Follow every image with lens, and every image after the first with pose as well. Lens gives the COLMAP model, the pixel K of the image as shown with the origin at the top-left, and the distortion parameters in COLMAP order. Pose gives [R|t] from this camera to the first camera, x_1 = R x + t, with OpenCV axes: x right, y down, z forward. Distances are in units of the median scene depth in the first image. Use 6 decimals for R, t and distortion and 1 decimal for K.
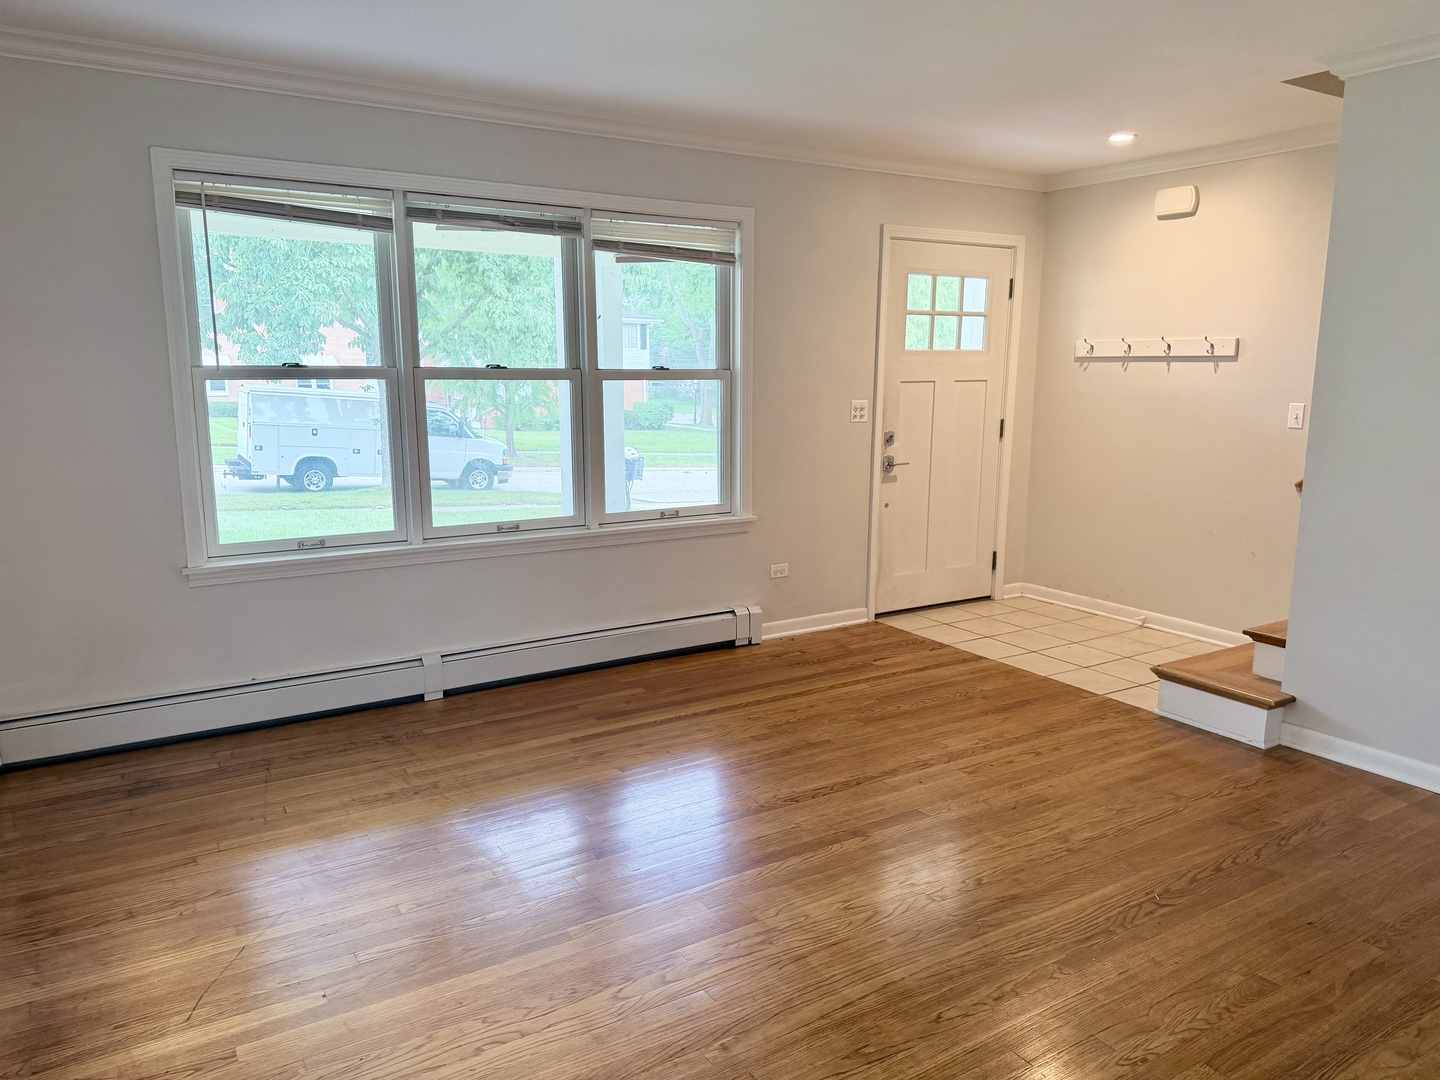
lens RADIAL K [[1004.2, 0, 716.5], [0, 1004.2, 541.0], [0, 0, 1]] dist [0.006917, -0.003412]
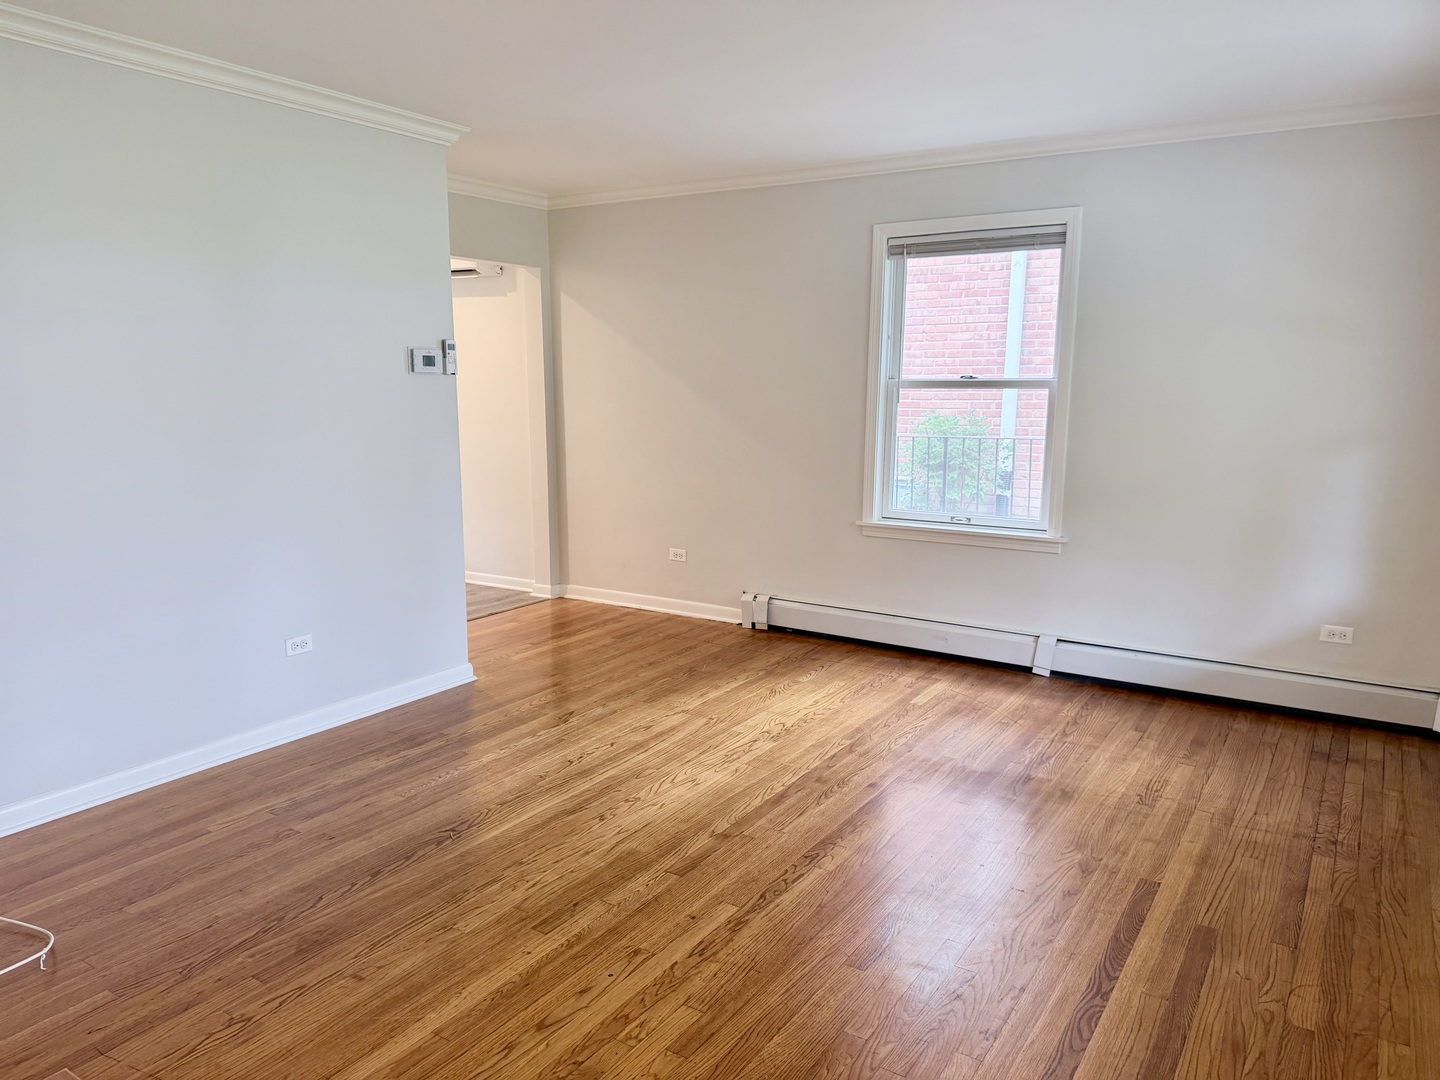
lens RADIAL K [[1004.2, 0, 716.6], [0, 1004.2, 544.7], [0, 0, 1]] dist [0.006917, -0.003412]
pose [[-0.905910, 0.063798, -0.418636, 0.567772], [-0.077886, 0.946620, 0.312801, -0.313161], [0.416246, 0.315976, -0.852584, 1.819259]]
